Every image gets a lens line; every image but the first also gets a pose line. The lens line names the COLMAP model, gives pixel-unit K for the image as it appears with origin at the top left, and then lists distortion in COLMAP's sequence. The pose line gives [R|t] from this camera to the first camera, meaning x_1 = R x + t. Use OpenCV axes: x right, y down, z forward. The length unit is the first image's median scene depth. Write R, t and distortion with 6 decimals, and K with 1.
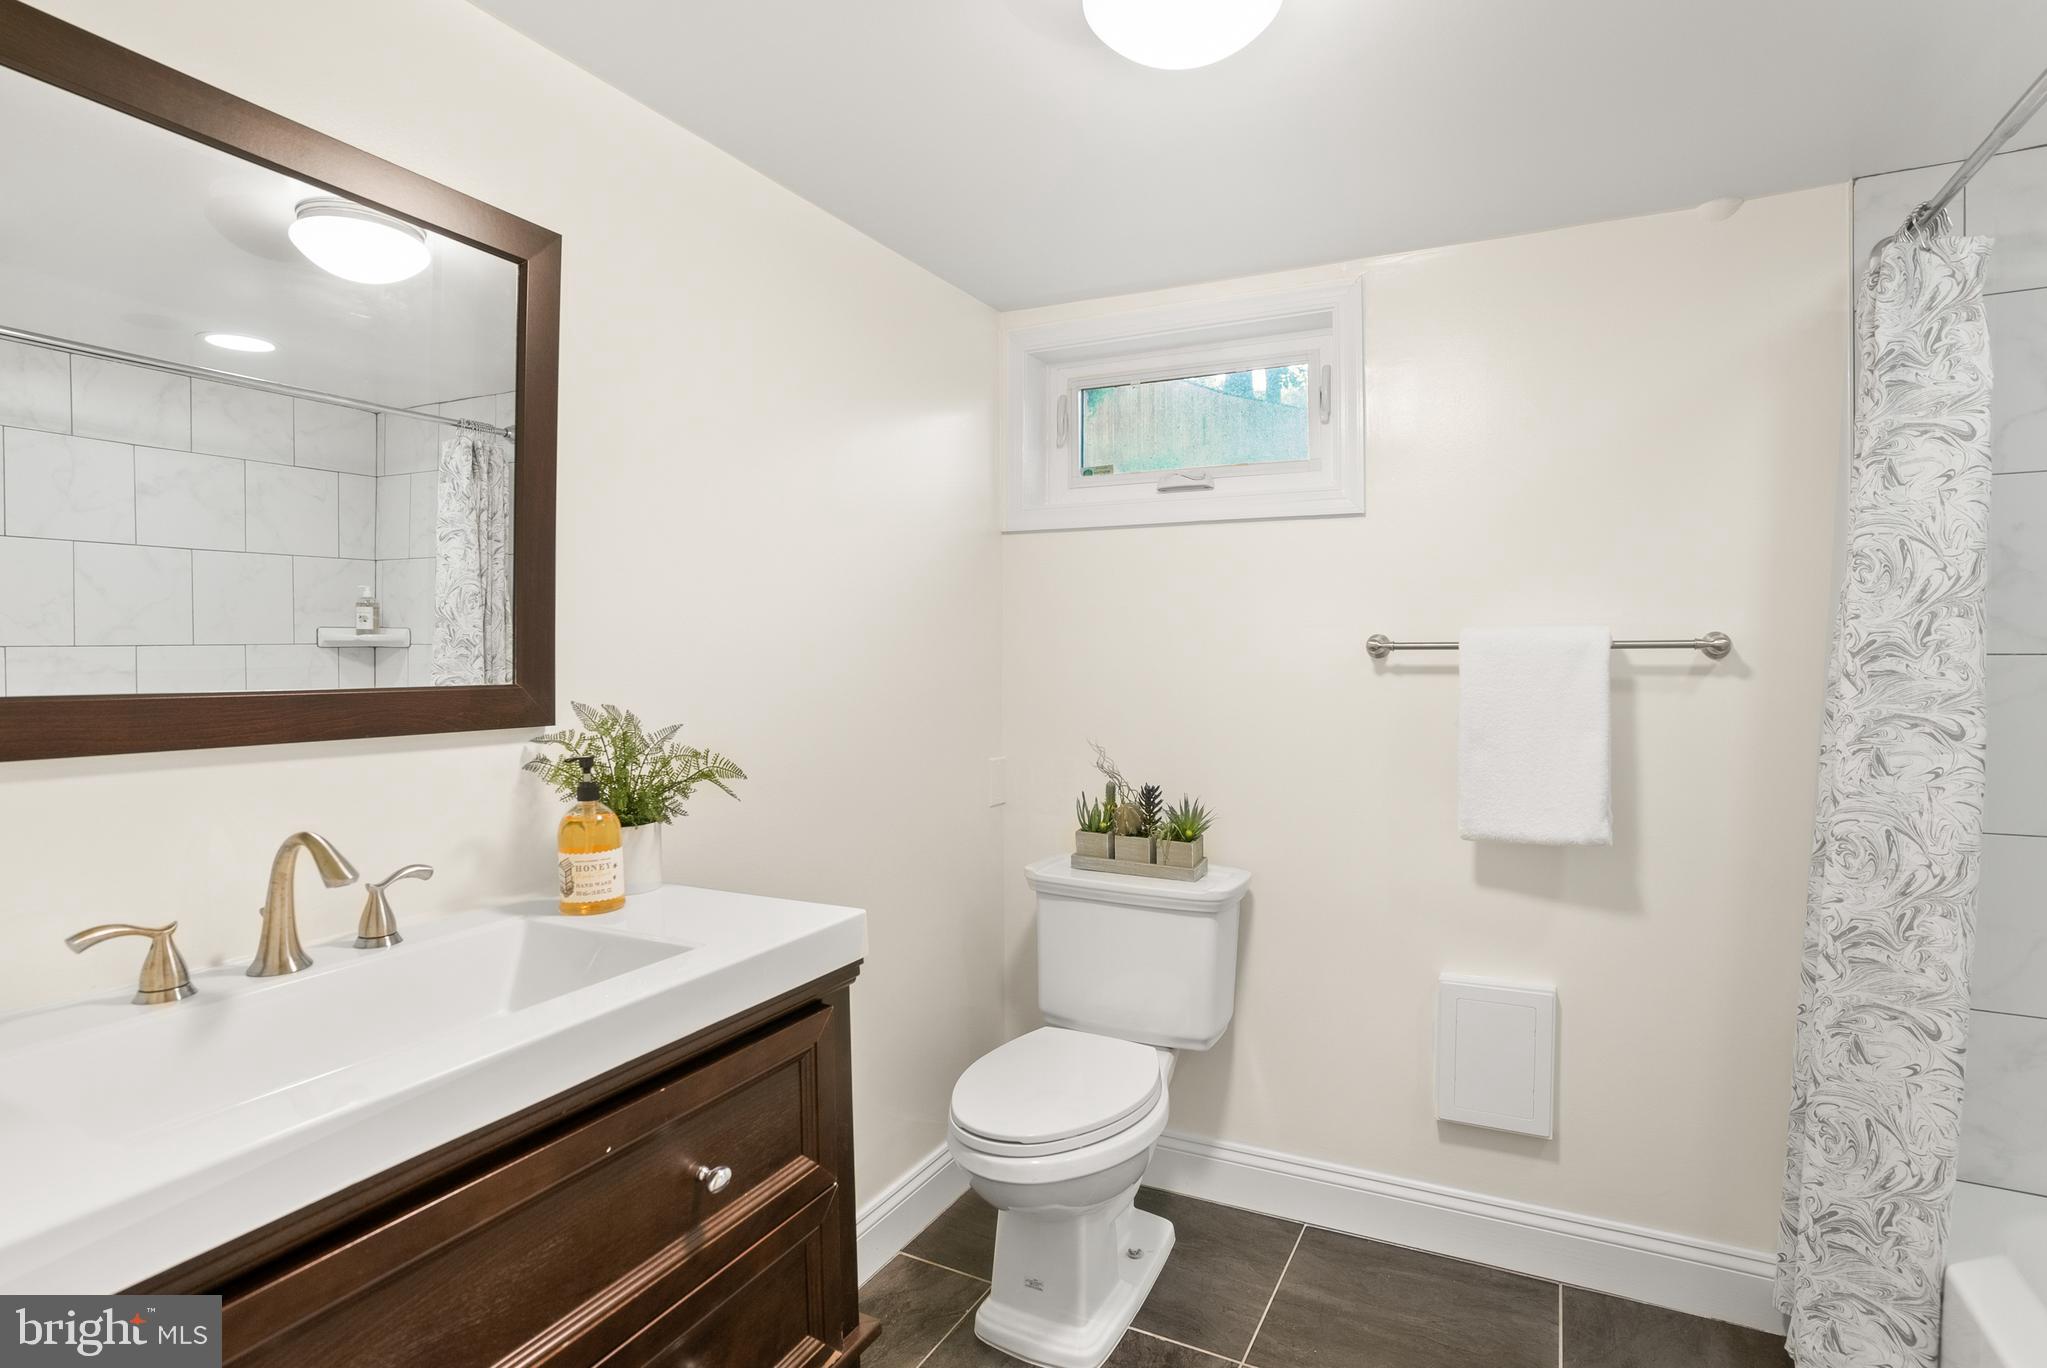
lens RADIAL K [[1040.7, 0, 1029.6], [0, 1040.7, 681.5], [0, 0, 1]] dist [-0.074641, 0.040329]
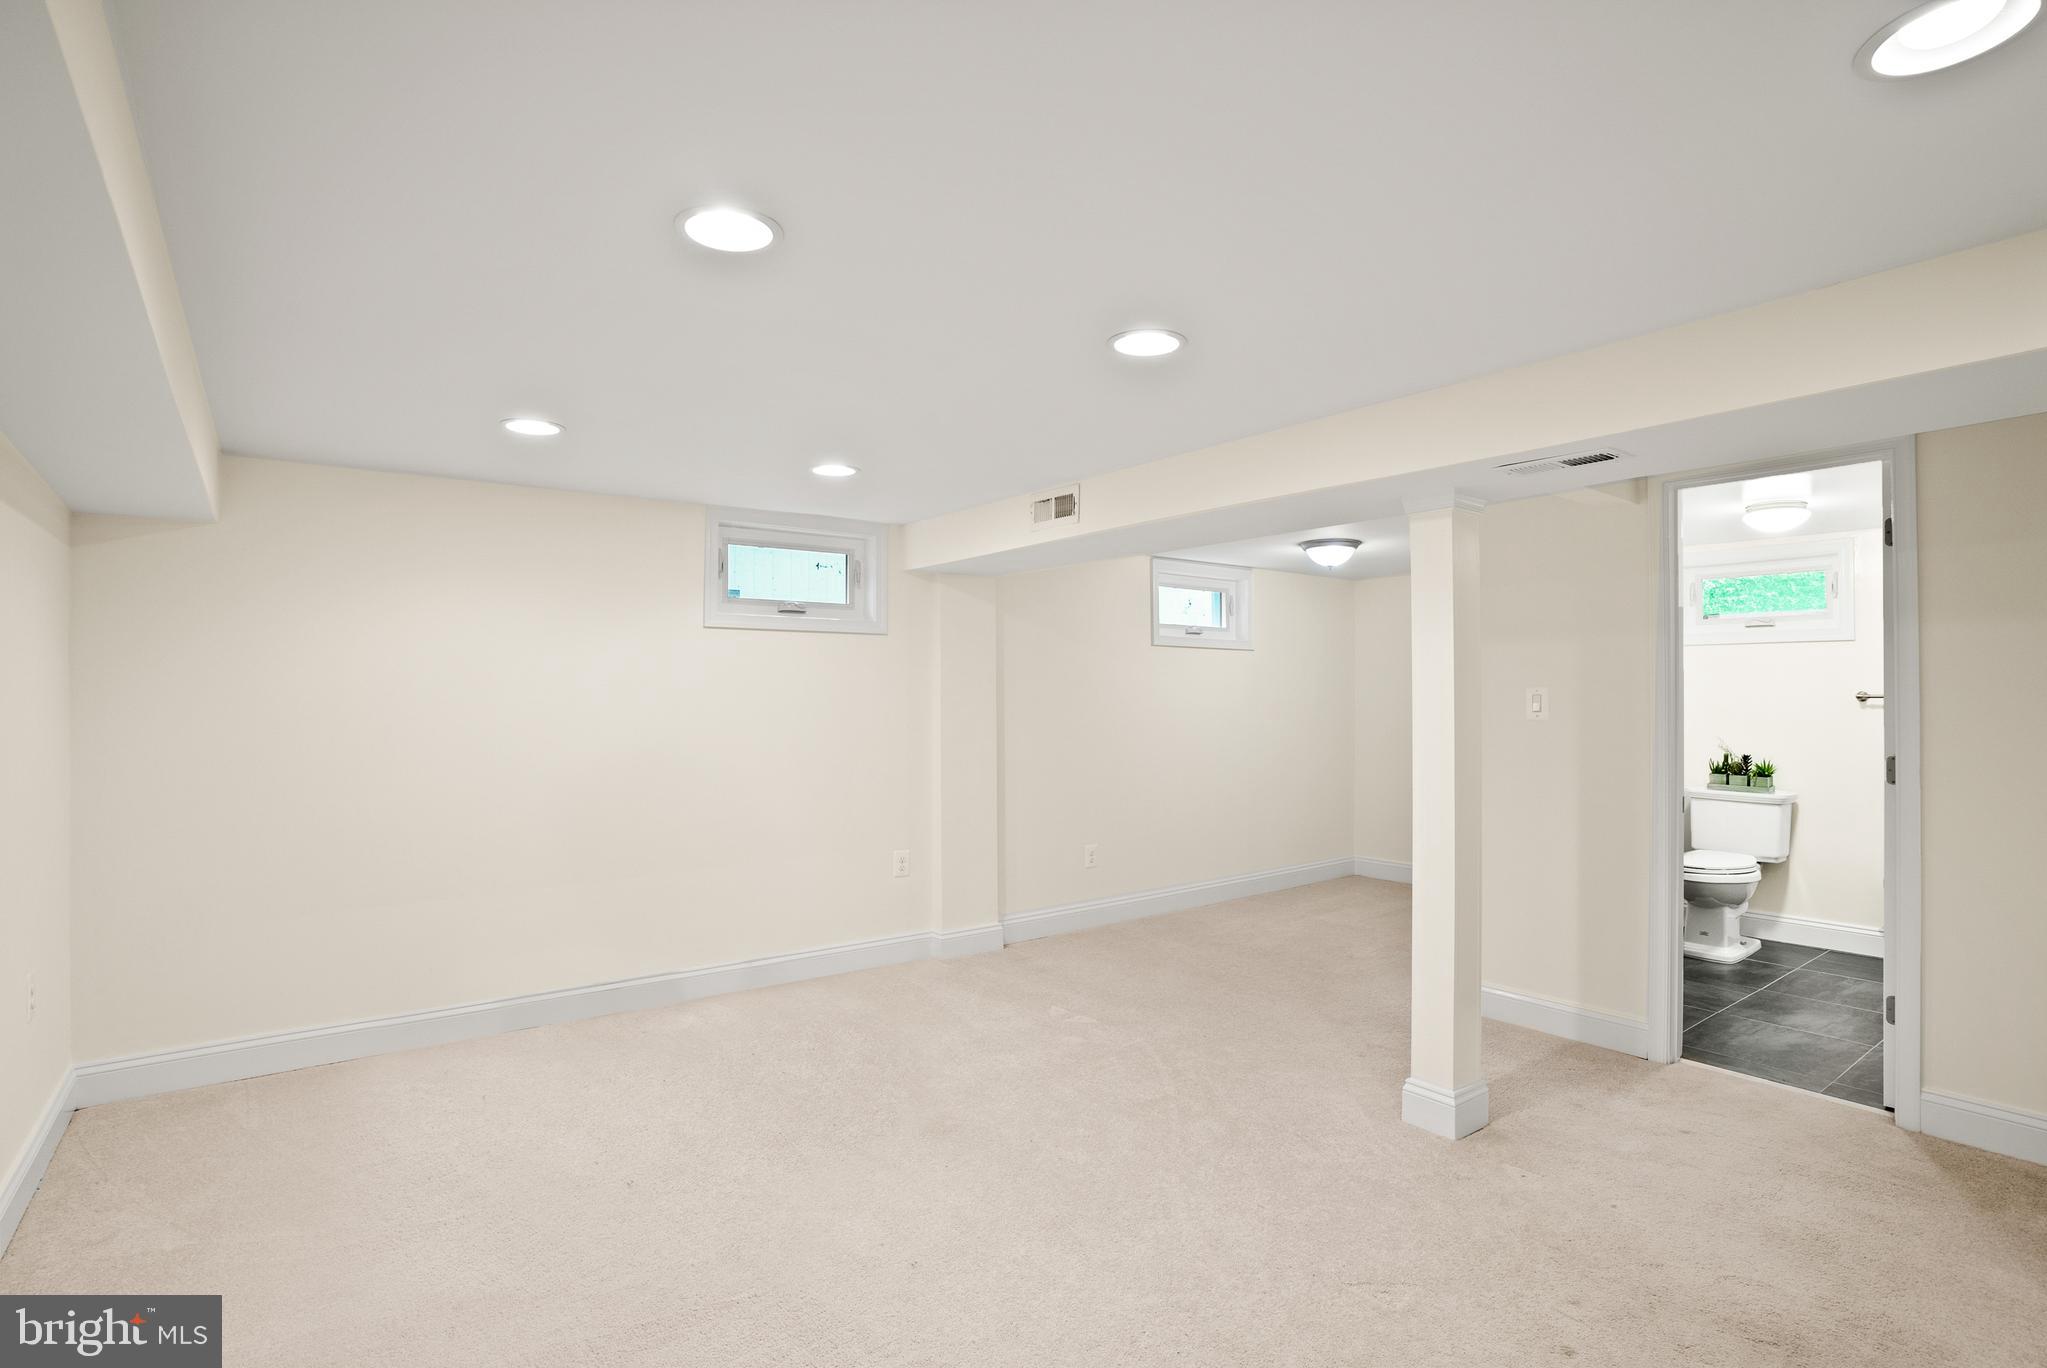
lens RADIAL K [[1040.7, 0, 1029.6], [0, 1040.7, 681.5], [0, 0, 1]] dist [-0.074641, 0.040329]
pose [[0.910816, -0.000367, -0.412812, -0.425664], [-0.017581, 0.999058, -0.039678, 0.054663], [0.412438, 0.043397, 0.909951, -1.812079]]
